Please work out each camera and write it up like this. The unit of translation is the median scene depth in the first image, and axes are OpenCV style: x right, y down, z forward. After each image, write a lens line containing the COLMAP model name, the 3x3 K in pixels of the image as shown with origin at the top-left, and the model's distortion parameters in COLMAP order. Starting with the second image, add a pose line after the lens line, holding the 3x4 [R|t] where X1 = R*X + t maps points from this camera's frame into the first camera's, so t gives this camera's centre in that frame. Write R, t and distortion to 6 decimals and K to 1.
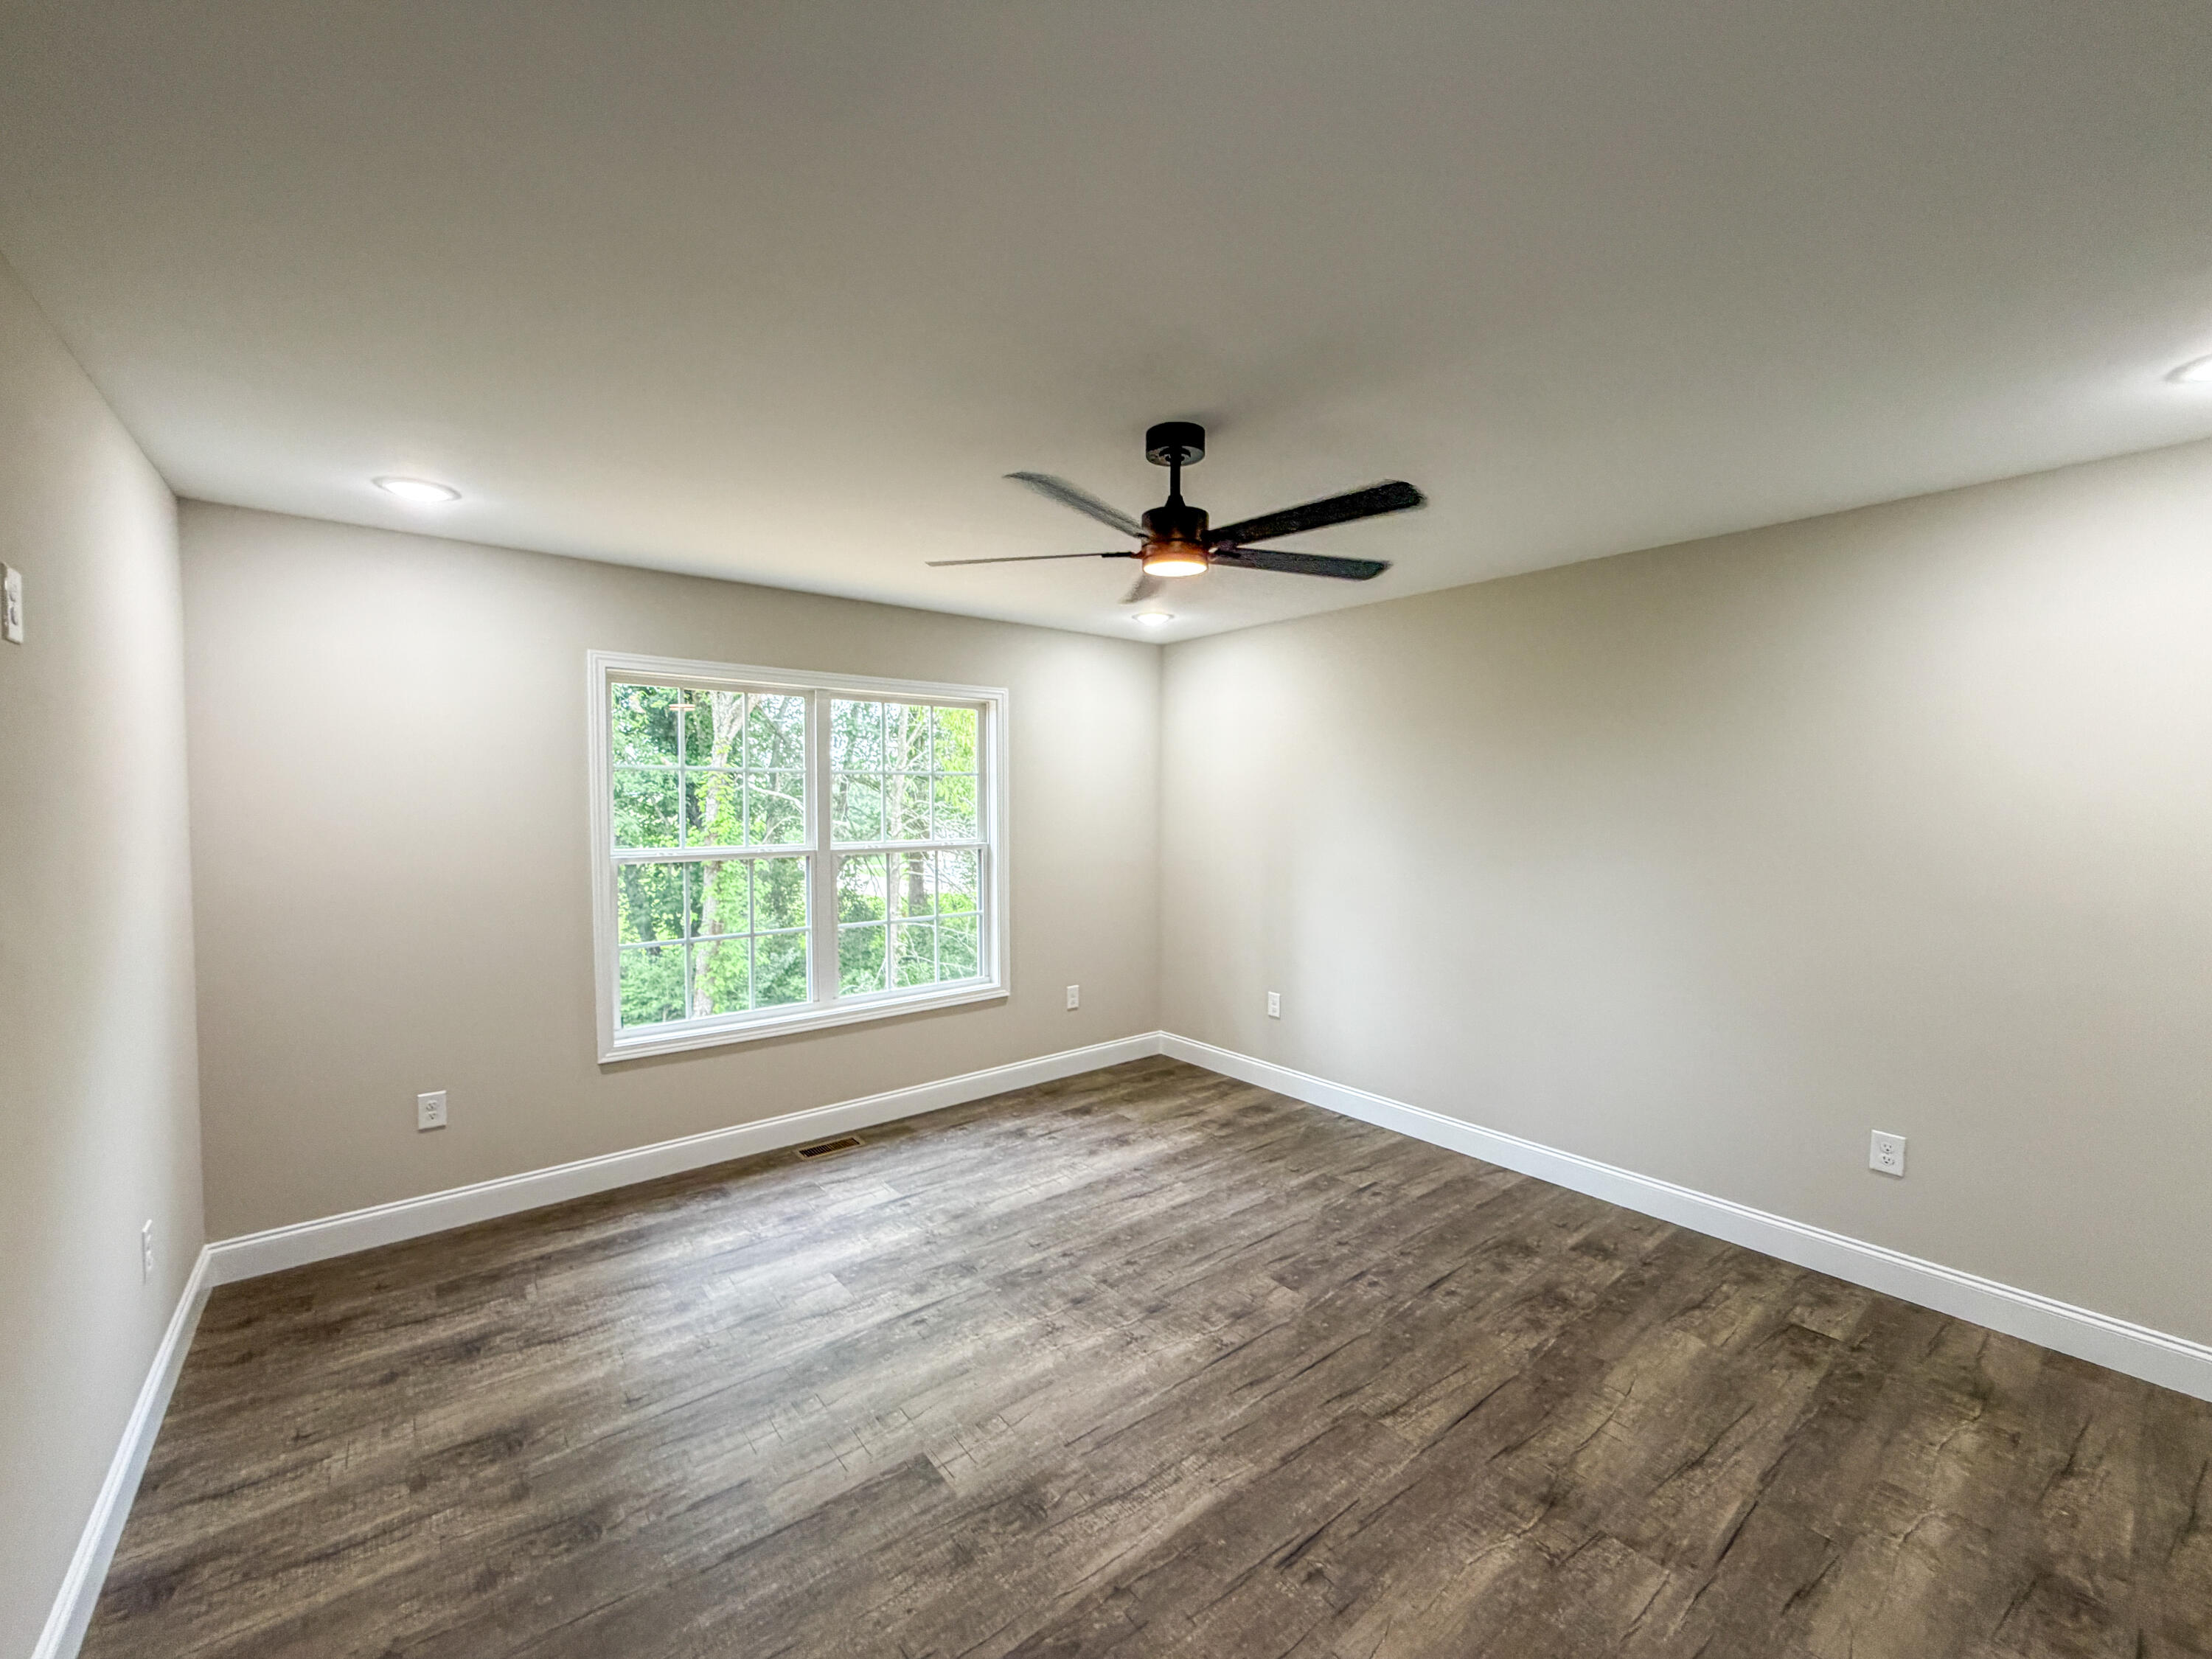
lens RADIAL K [[892.2, 0, 1100.7], [0, 892.2, 832.6], [0, 0, 1]] dist [-0.004024, 0.001584]
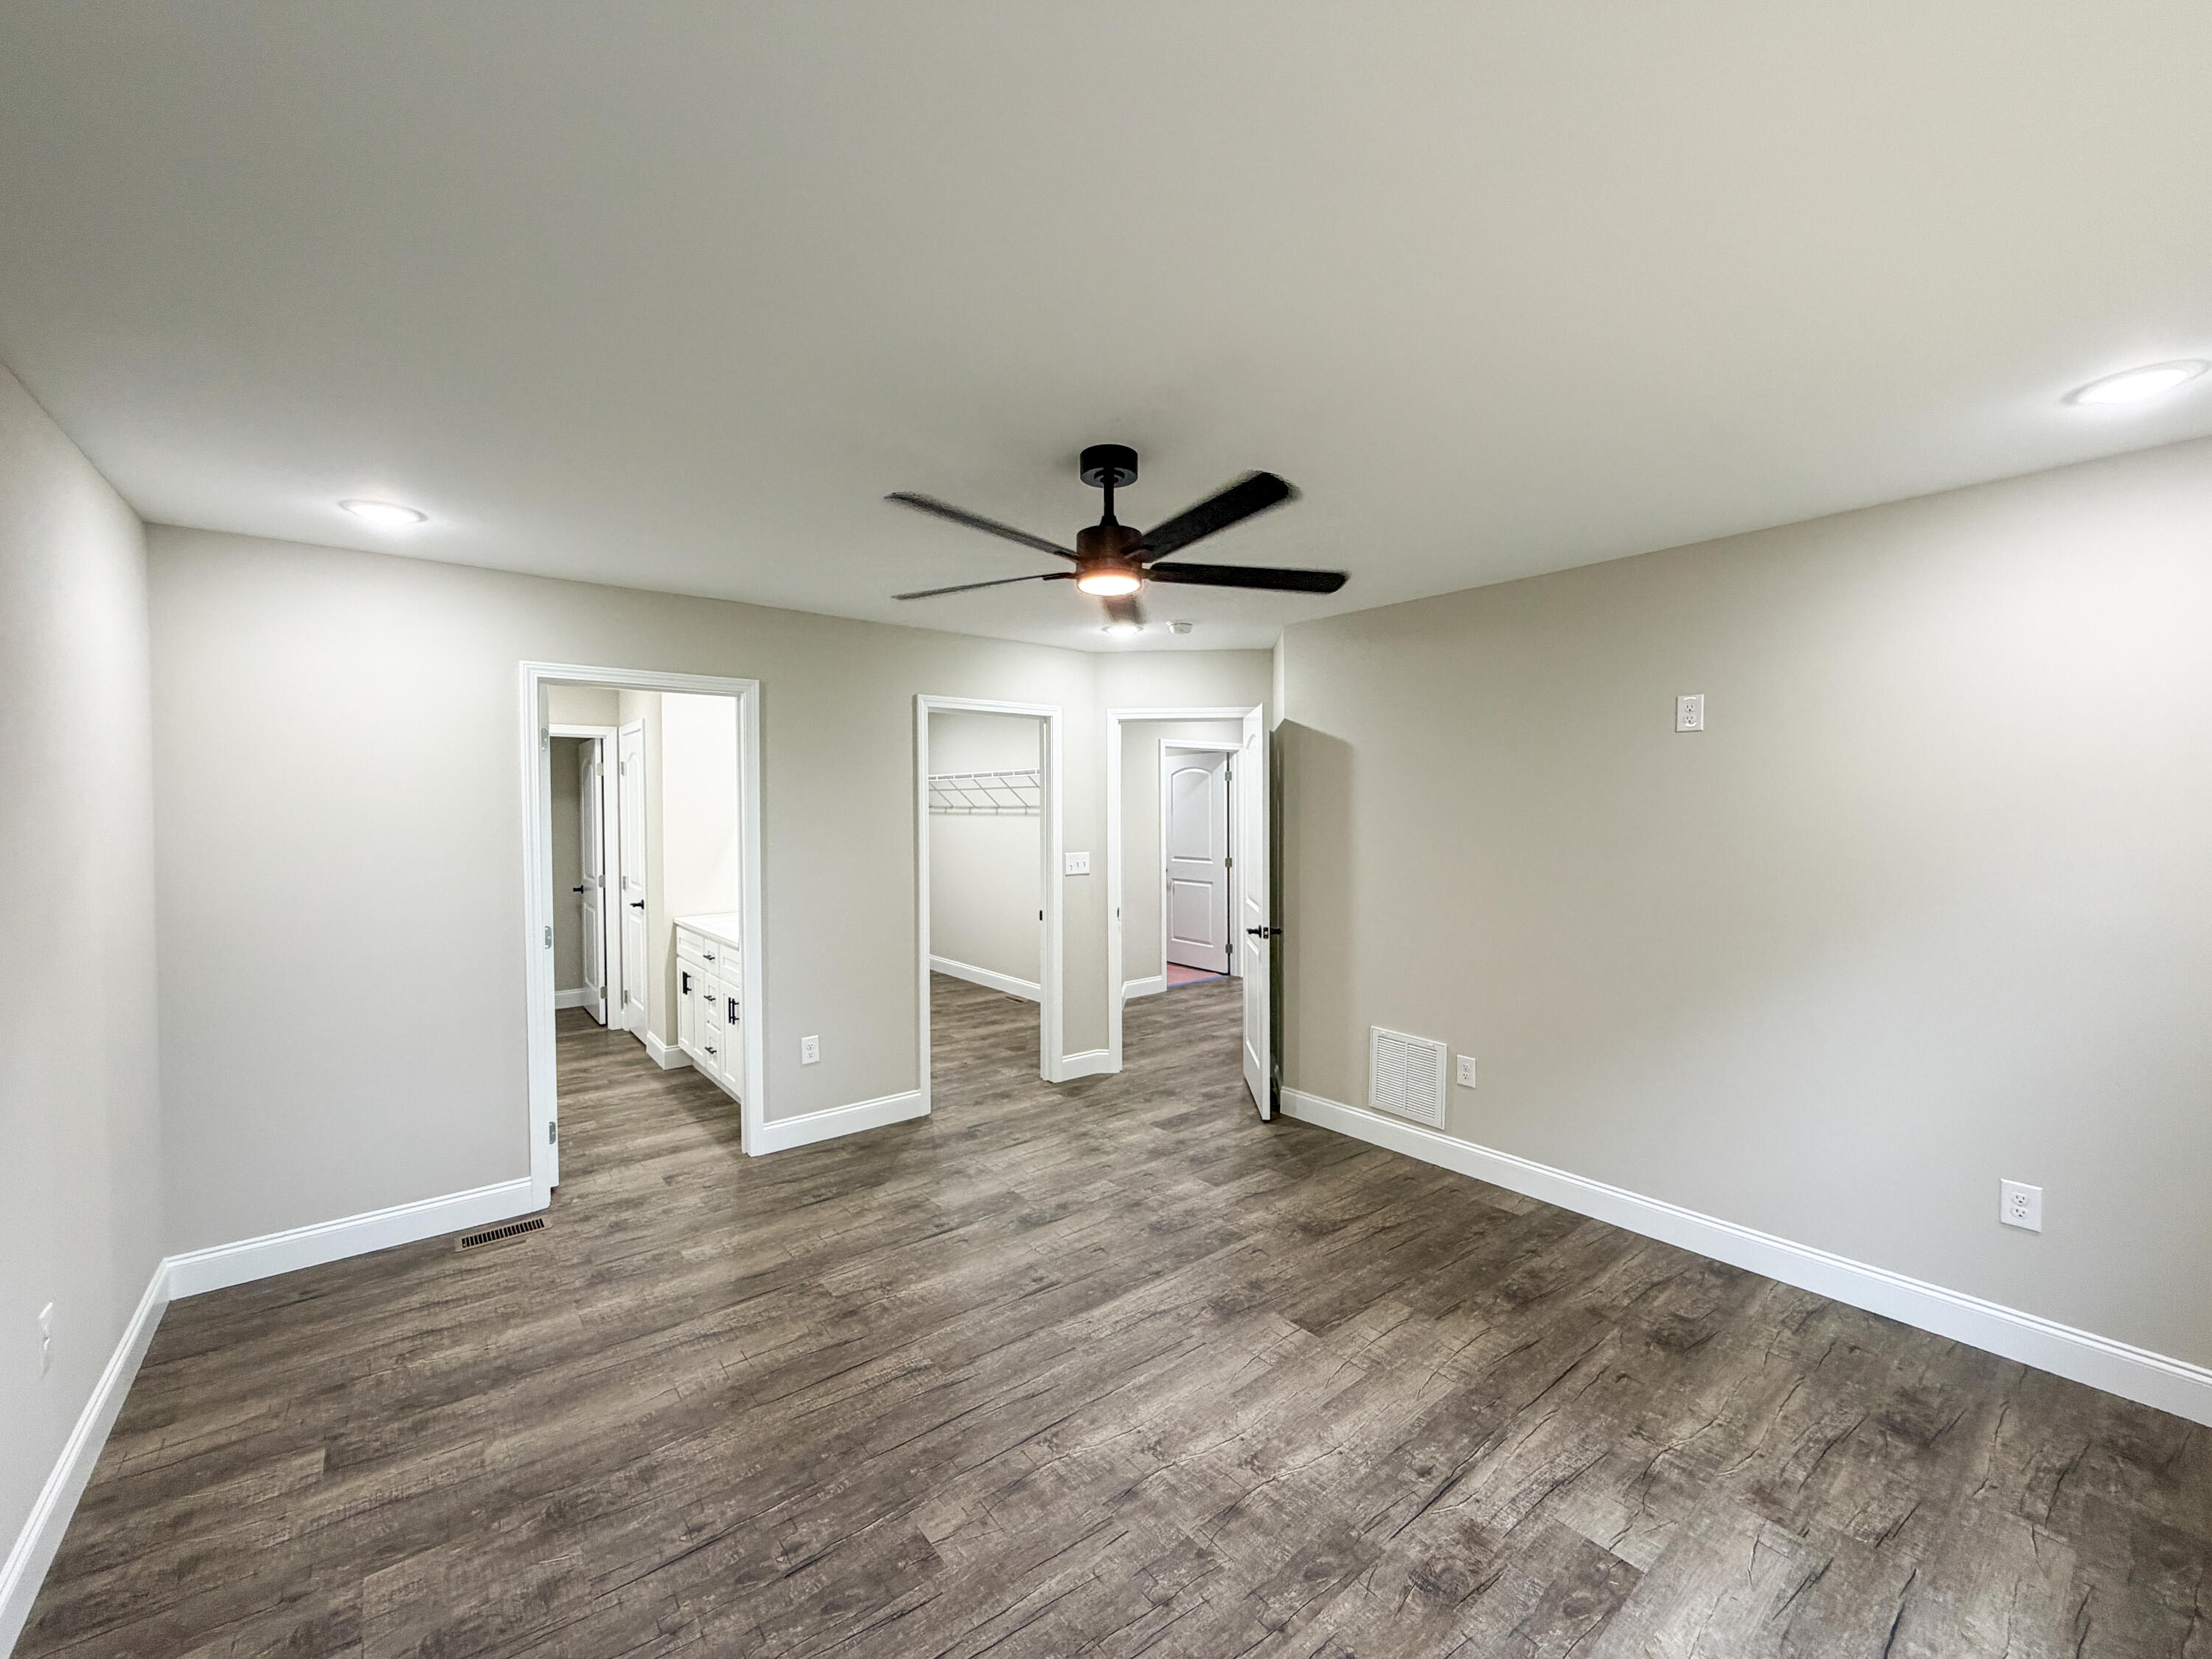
lens RADIAL K [[892.2, 0, 1100.6], [0, 892.2, 834.4], [0, 0, 1]] dist [-0.004024, 0.001584]
pose [[-0.999991, 0.004306, -0.000231, 0.087822], [0.004279, 0.997580, 0.069400, -0.076497], [0.000529, 0.069398, -0.997589, 1.877293]]
